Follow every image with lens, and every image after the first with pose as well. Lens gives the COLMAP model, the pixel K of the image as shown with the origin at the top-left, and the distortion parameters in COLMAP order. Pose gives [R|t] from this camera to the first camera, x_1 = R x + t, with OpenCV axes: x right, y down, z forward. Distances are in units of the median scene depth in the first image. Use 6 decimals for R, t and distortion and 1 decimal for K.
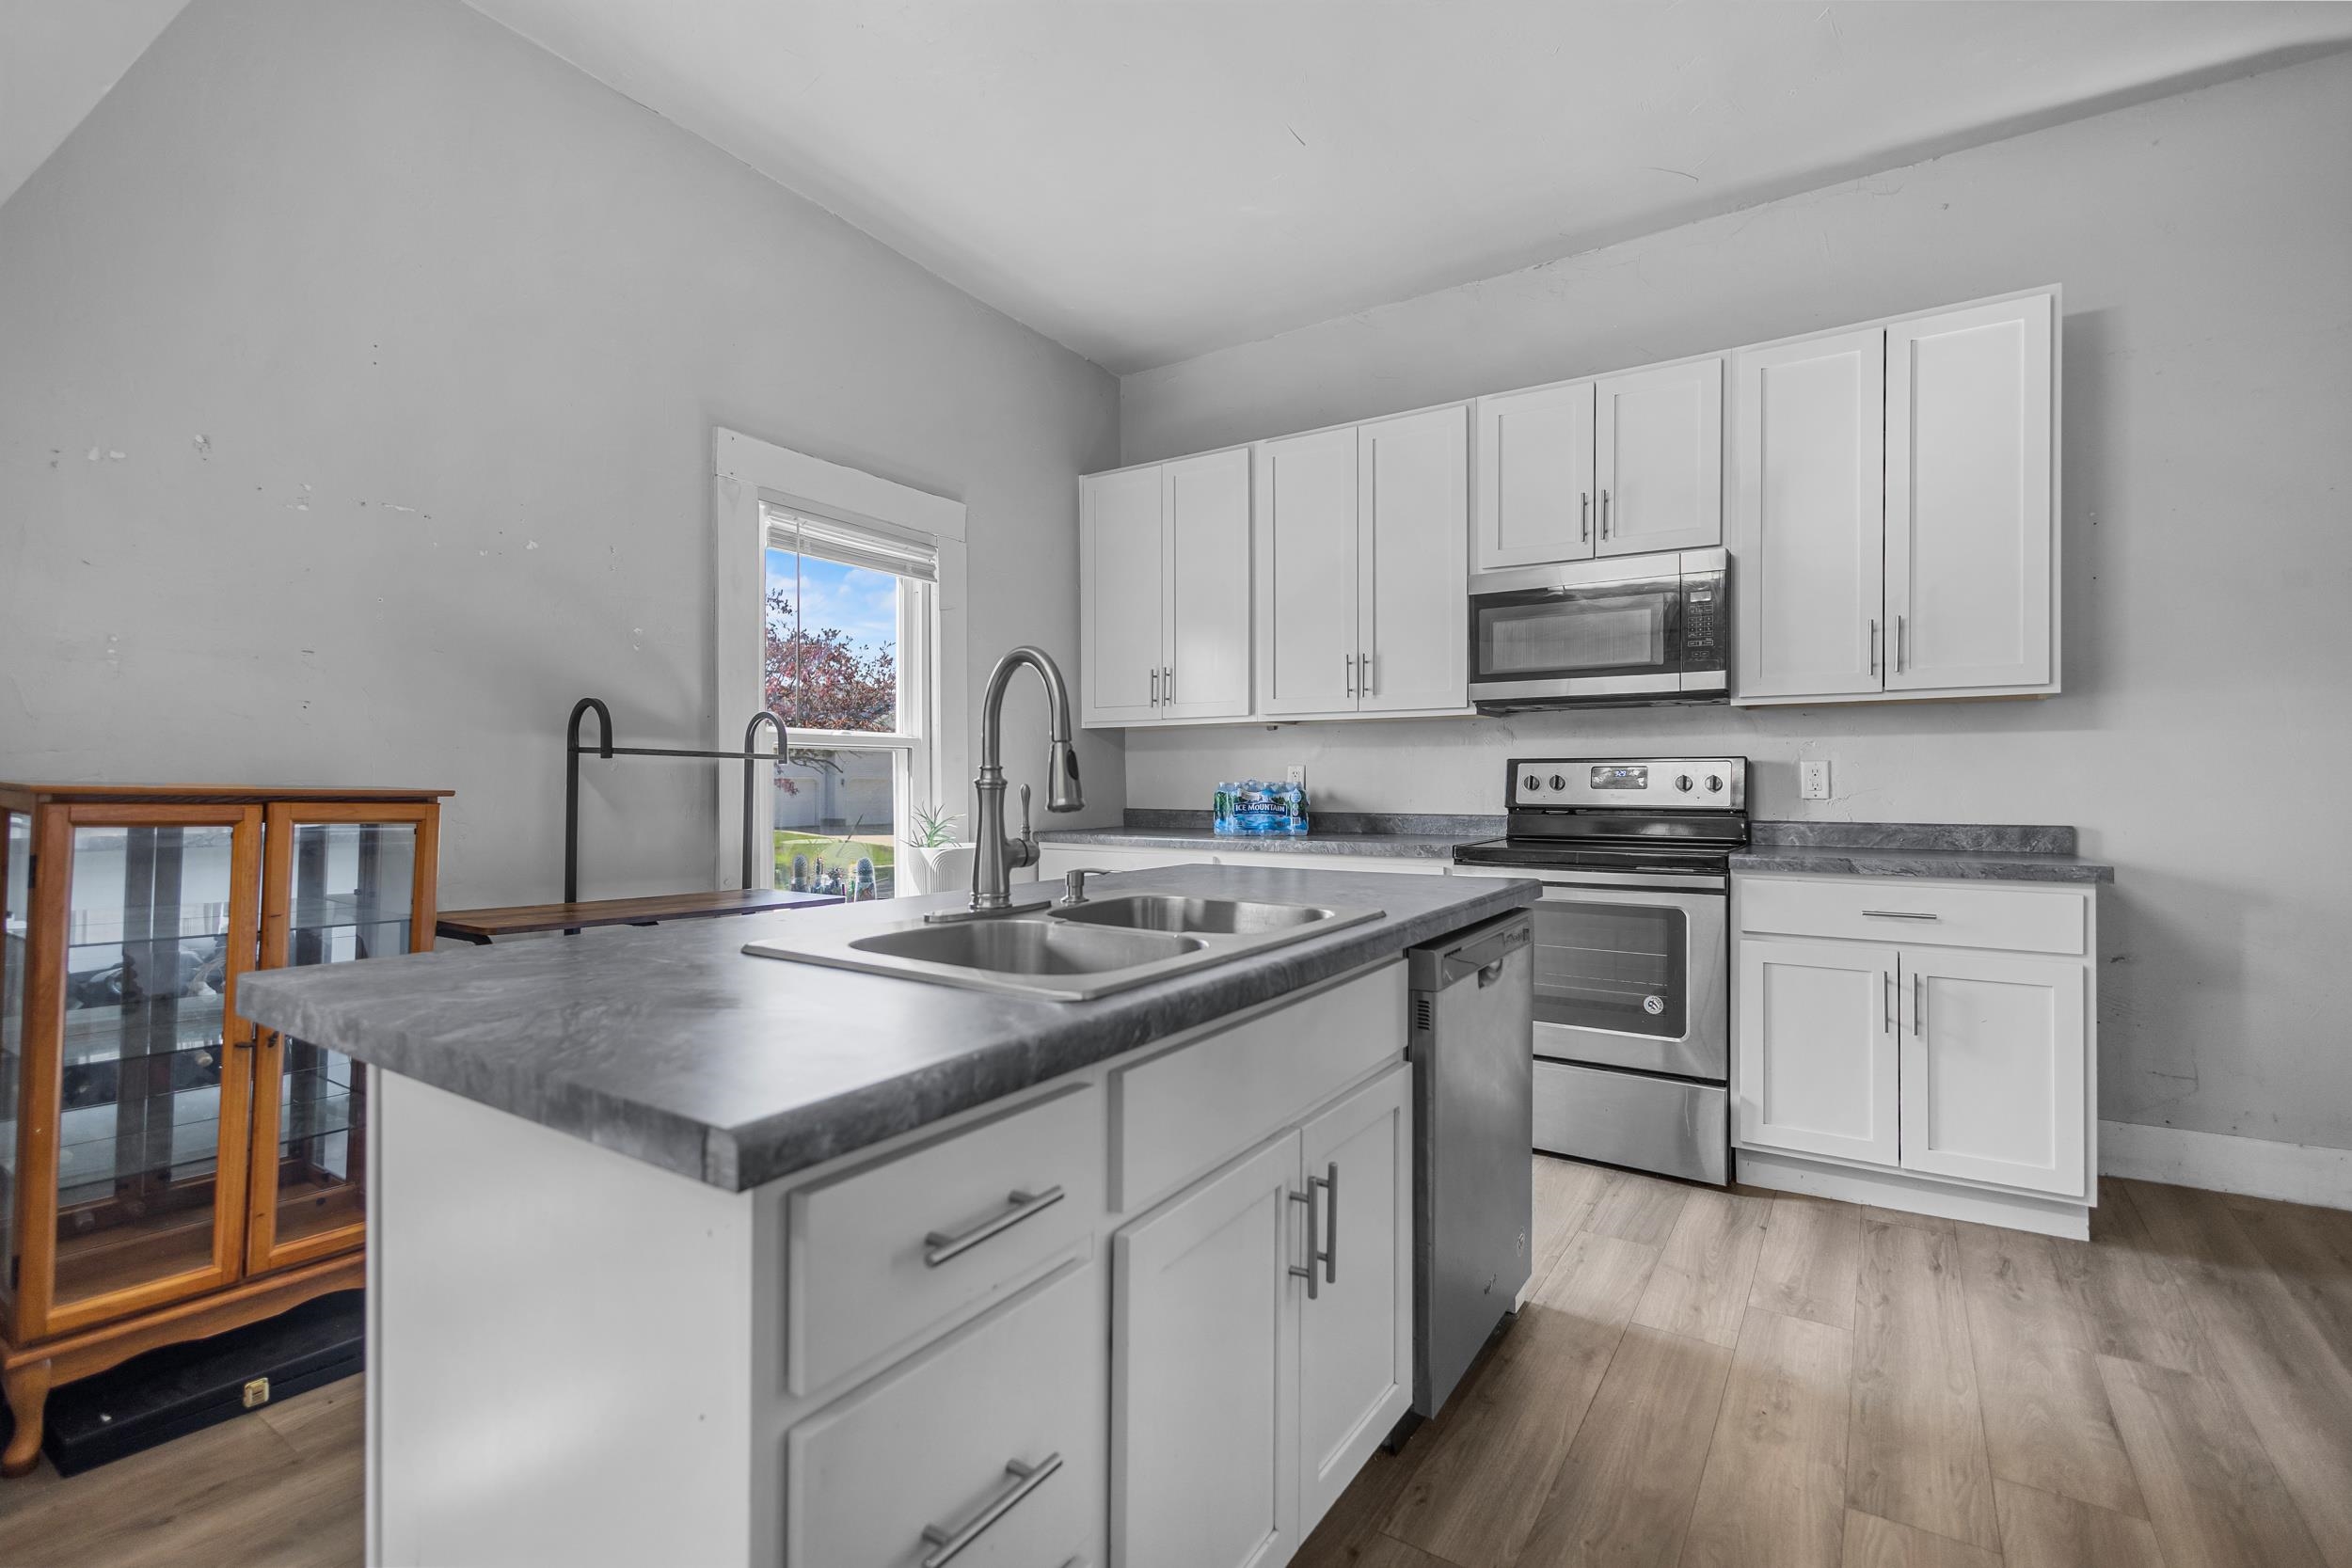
lens RADIAL K [[1082.1, 0, 1176.1], [0, 1082.1, 790.8], [0, 0, 1]] dist [0.010578, -0.003487]
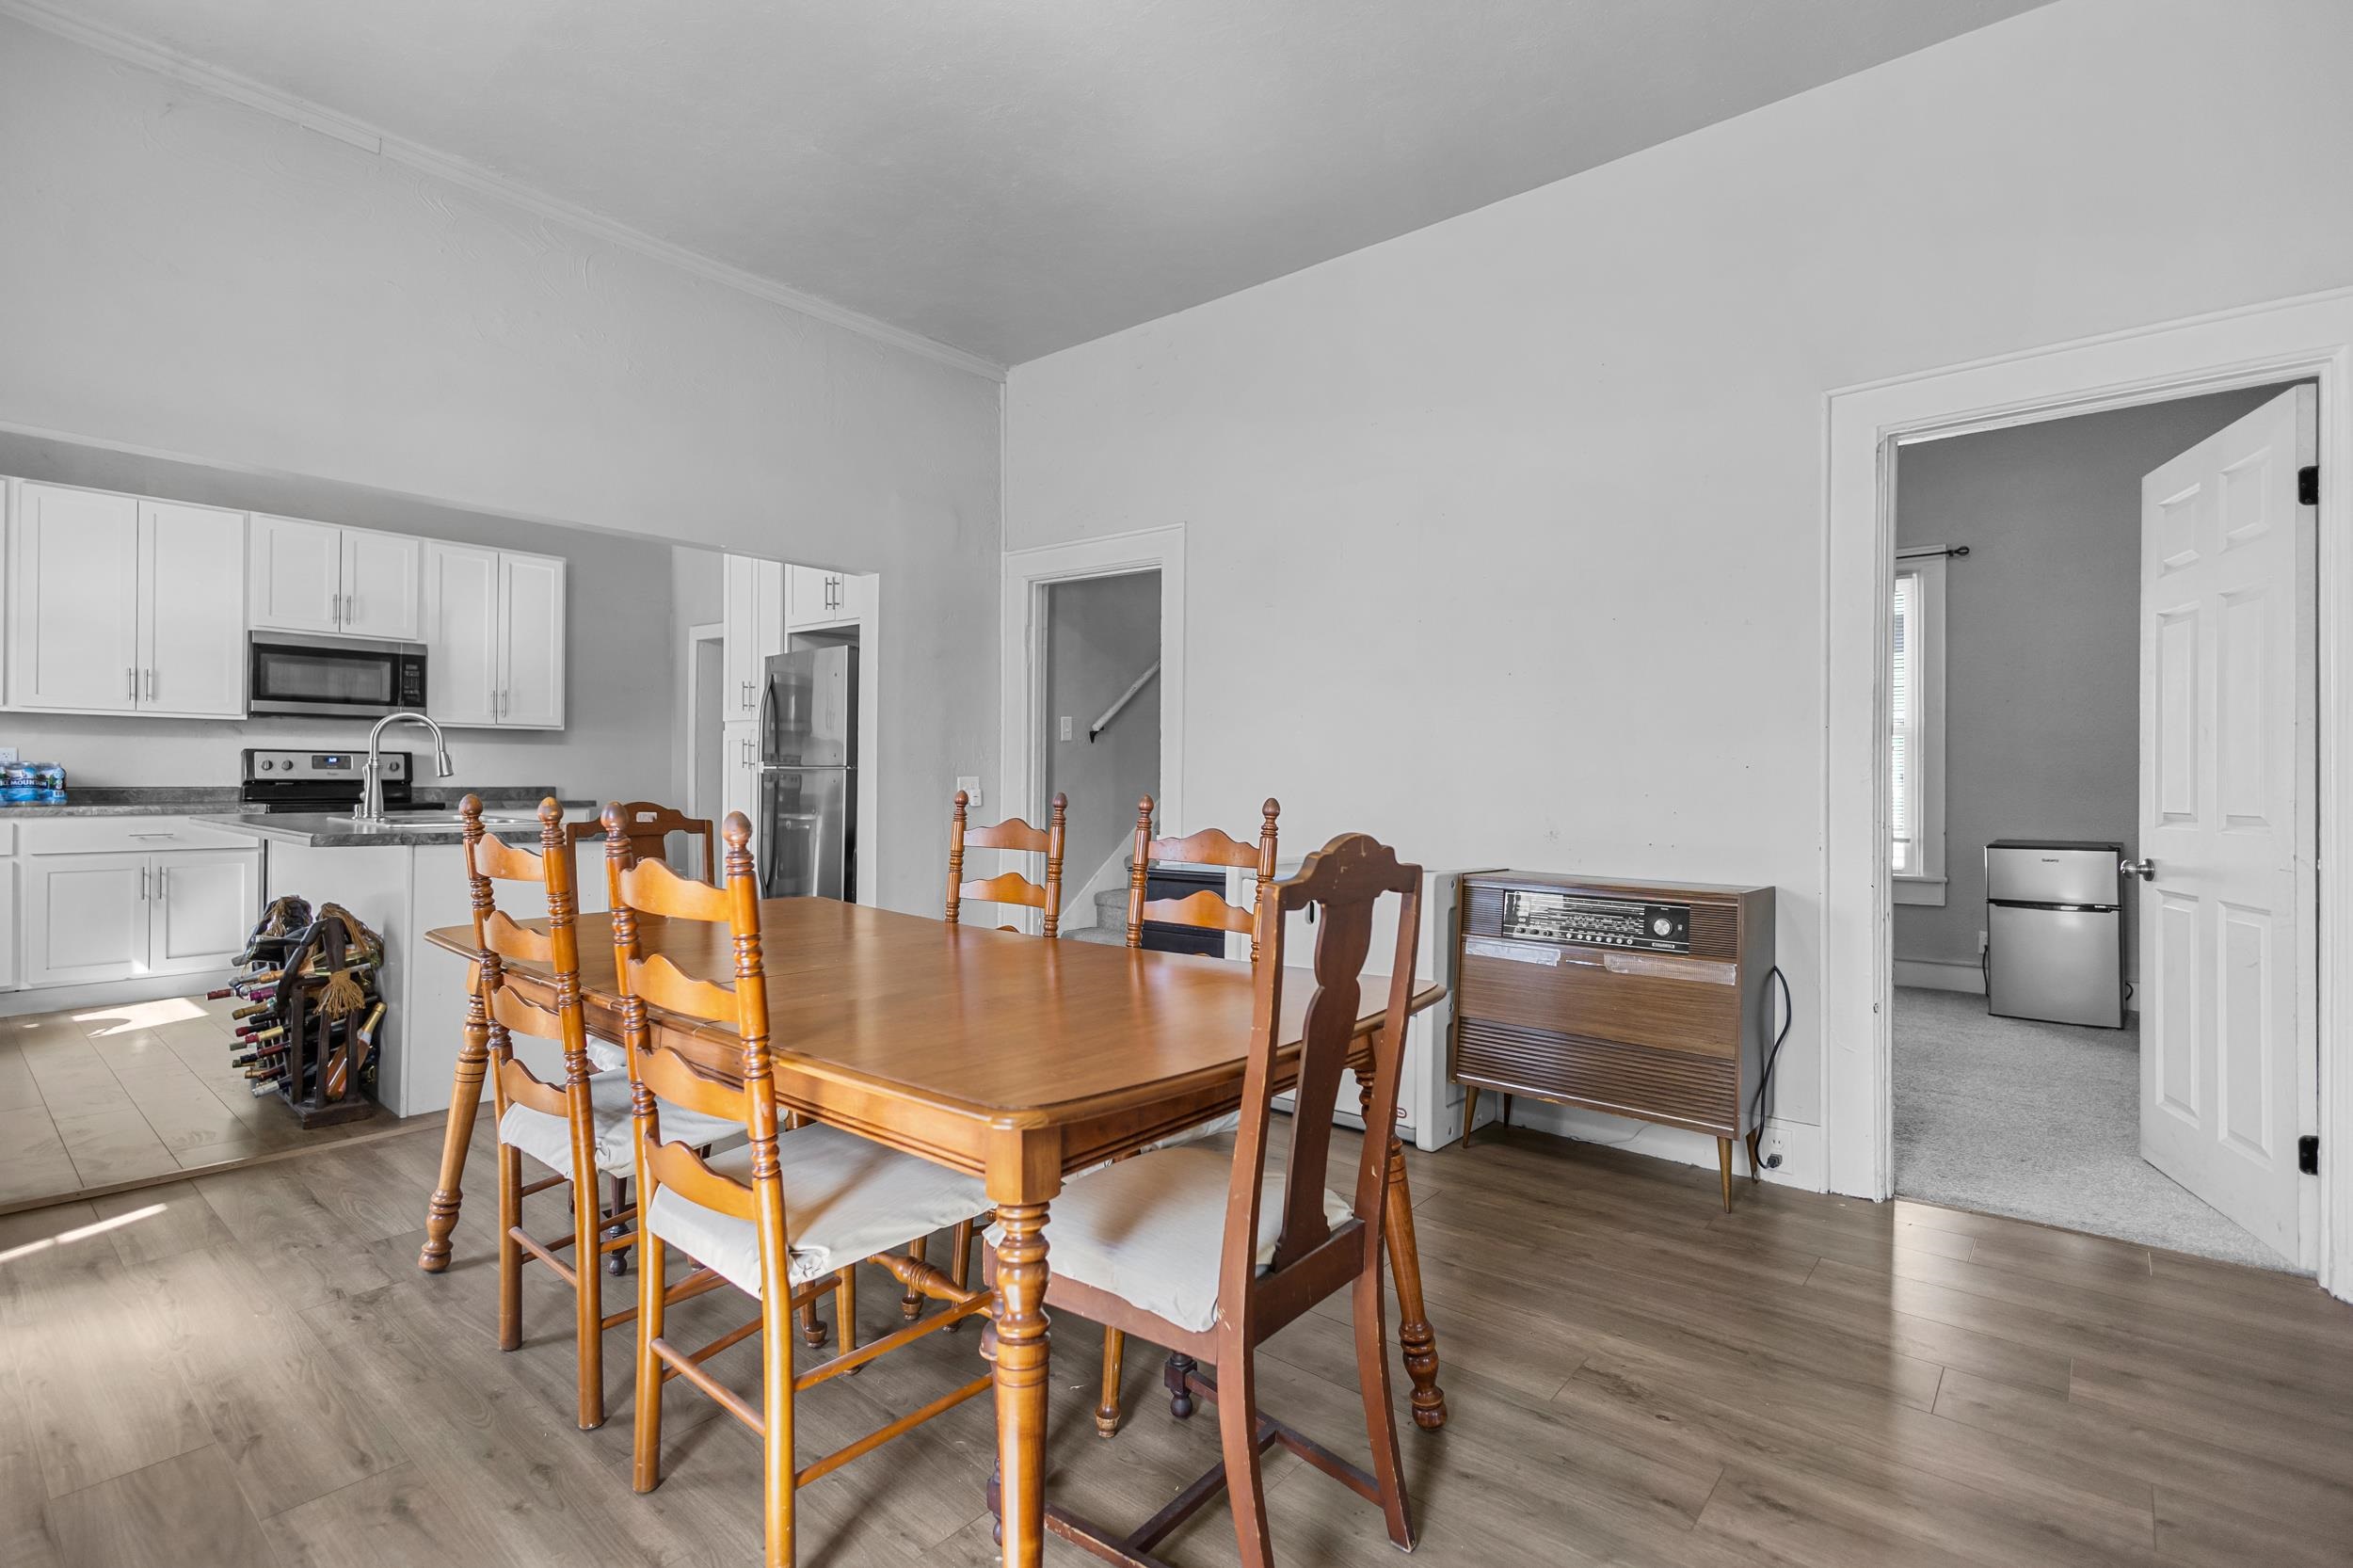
lens RADIAL K [[1082.7, 0, 1166.3], [0, 1082.7, 776.9], [0, 0, 1]] dist [0.010578, -0.003487]
pose [[0.131306, -0.001668, 0.991341, -1.132782], [-0.005095, 0.999984, 0.002357, -0.000657], [-0.991329, -0.005360, 0.131295, -0.503477]]
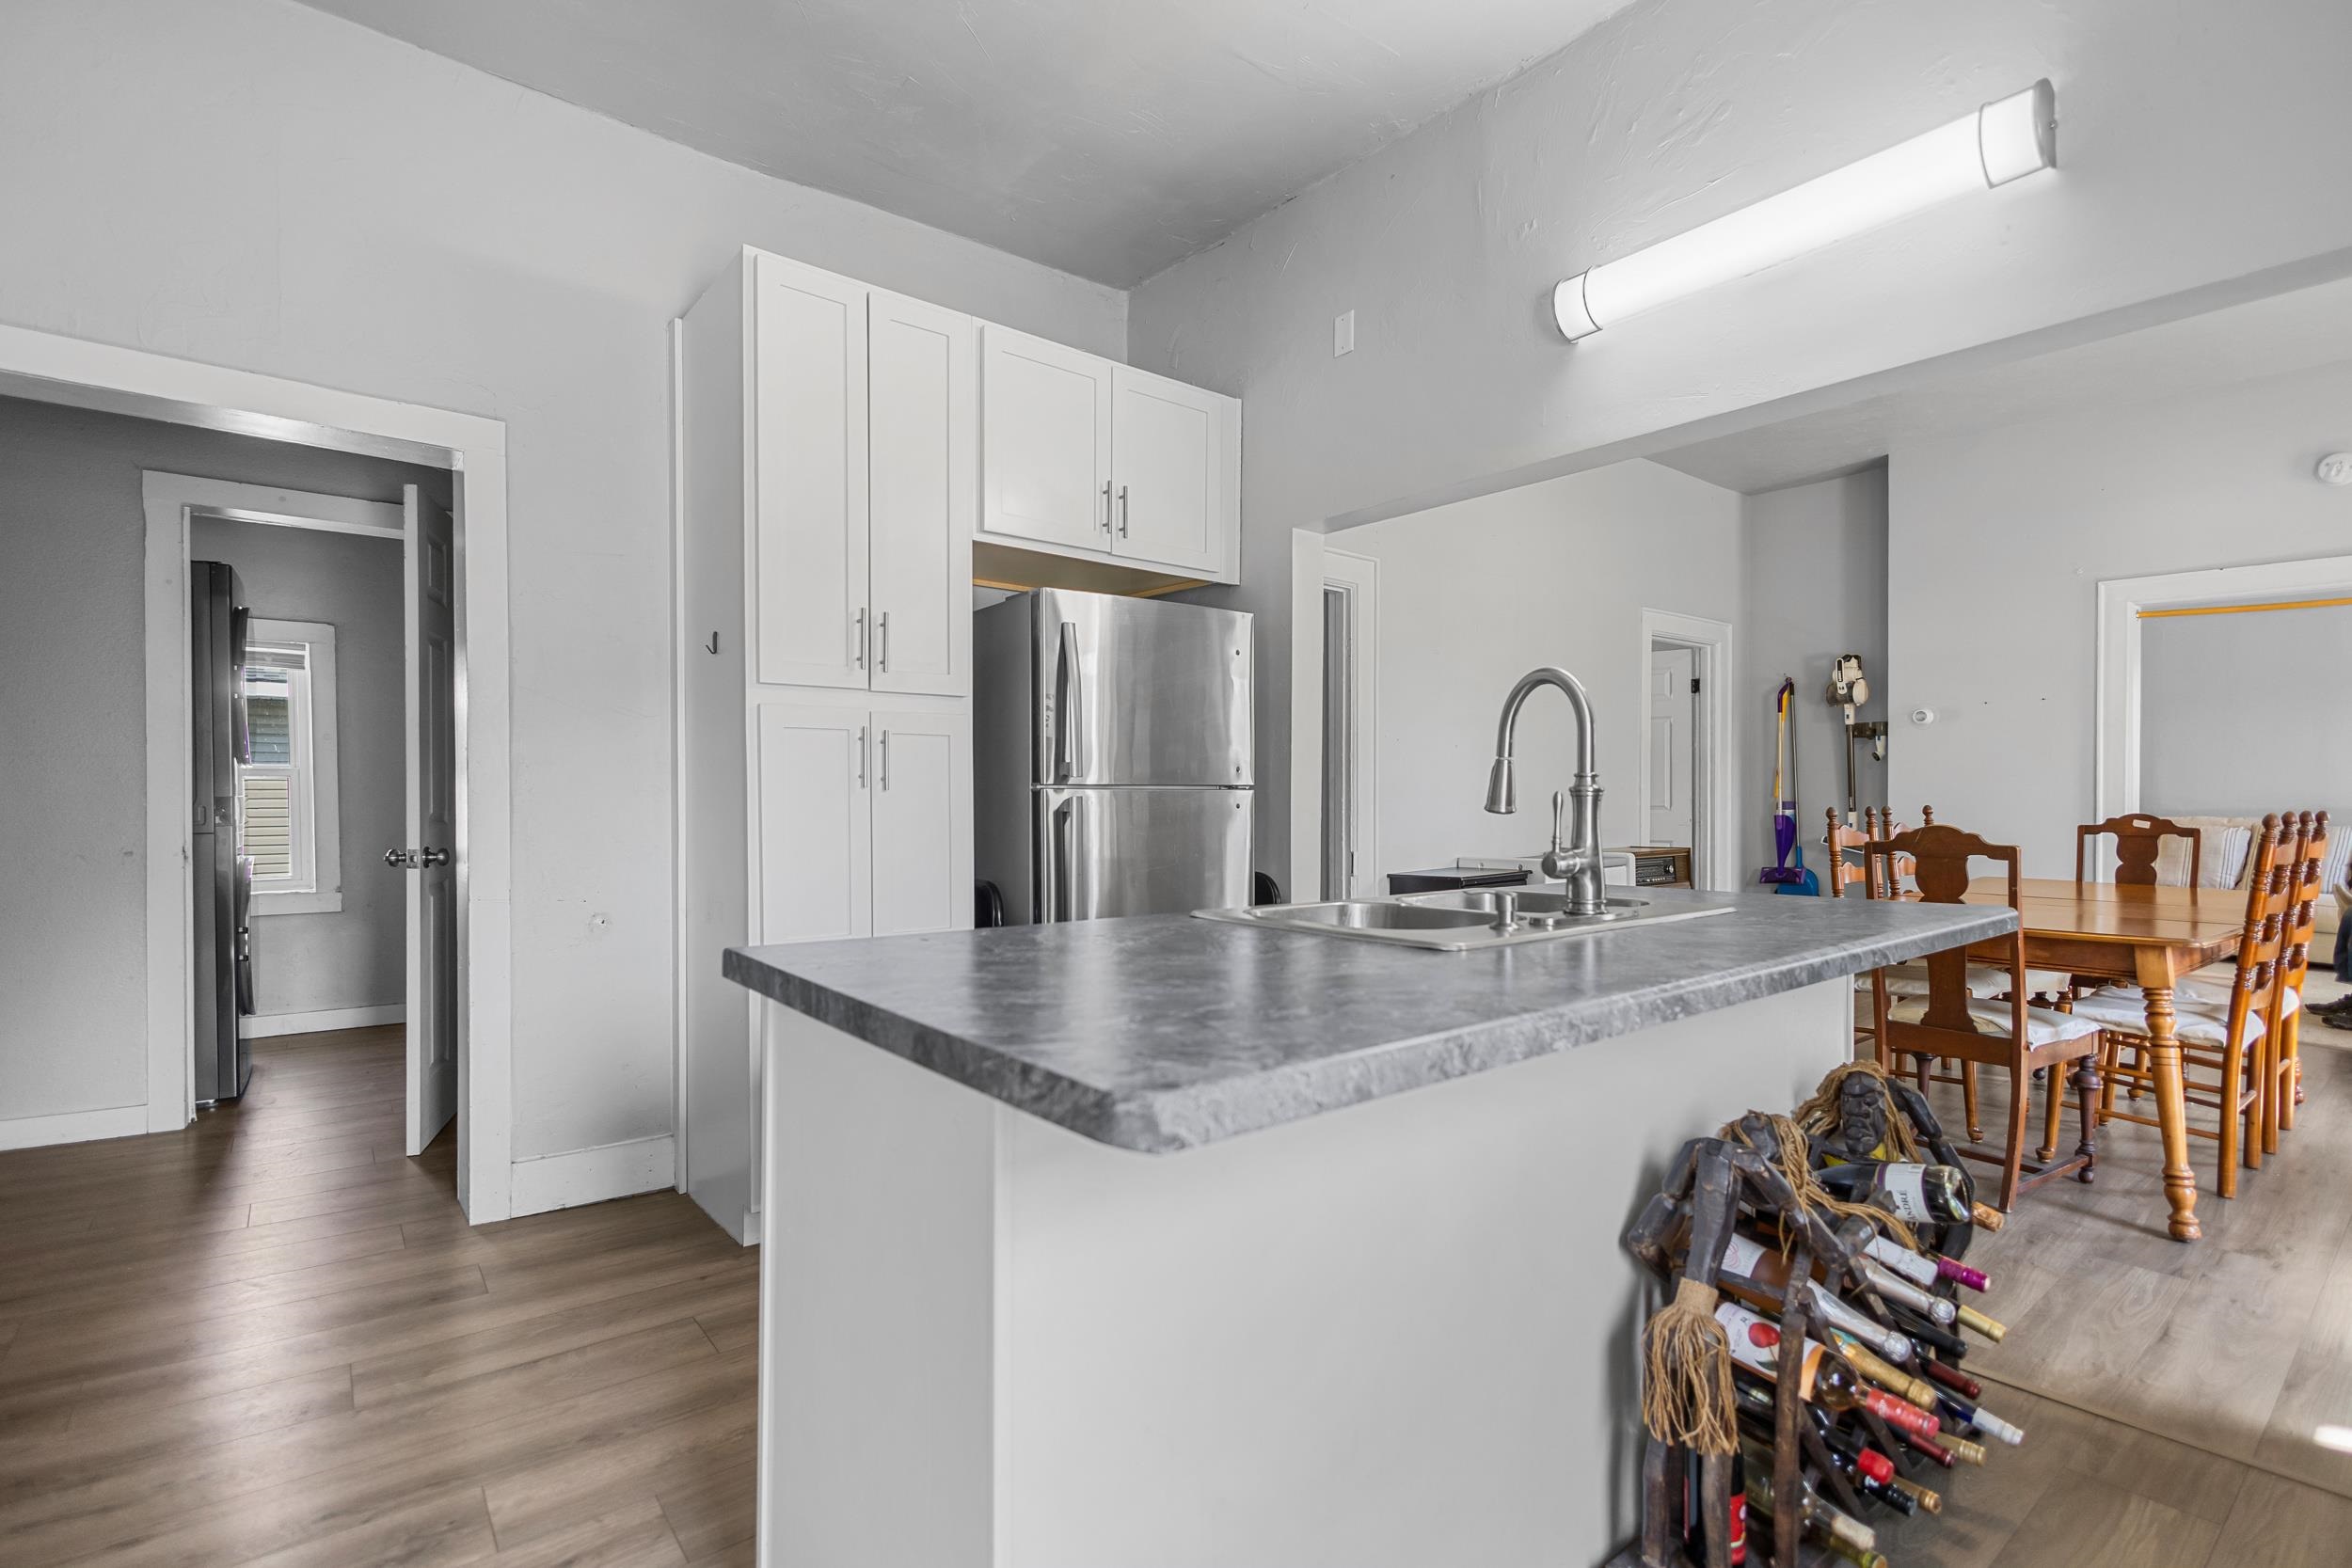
lens RADIAL K [[1082.1, 0, 1162.5], [0, 1082.1, 797.9], [0, 0, 1]] dist [0.010578, -0.003487]
pose [[-0.946088, -0.002803, 0.323898, -0.062867], [0.000571, 0.999947, 0.010321, -0.007831], [-0.323909, 0.009950, -0.946036, 1.027709]]
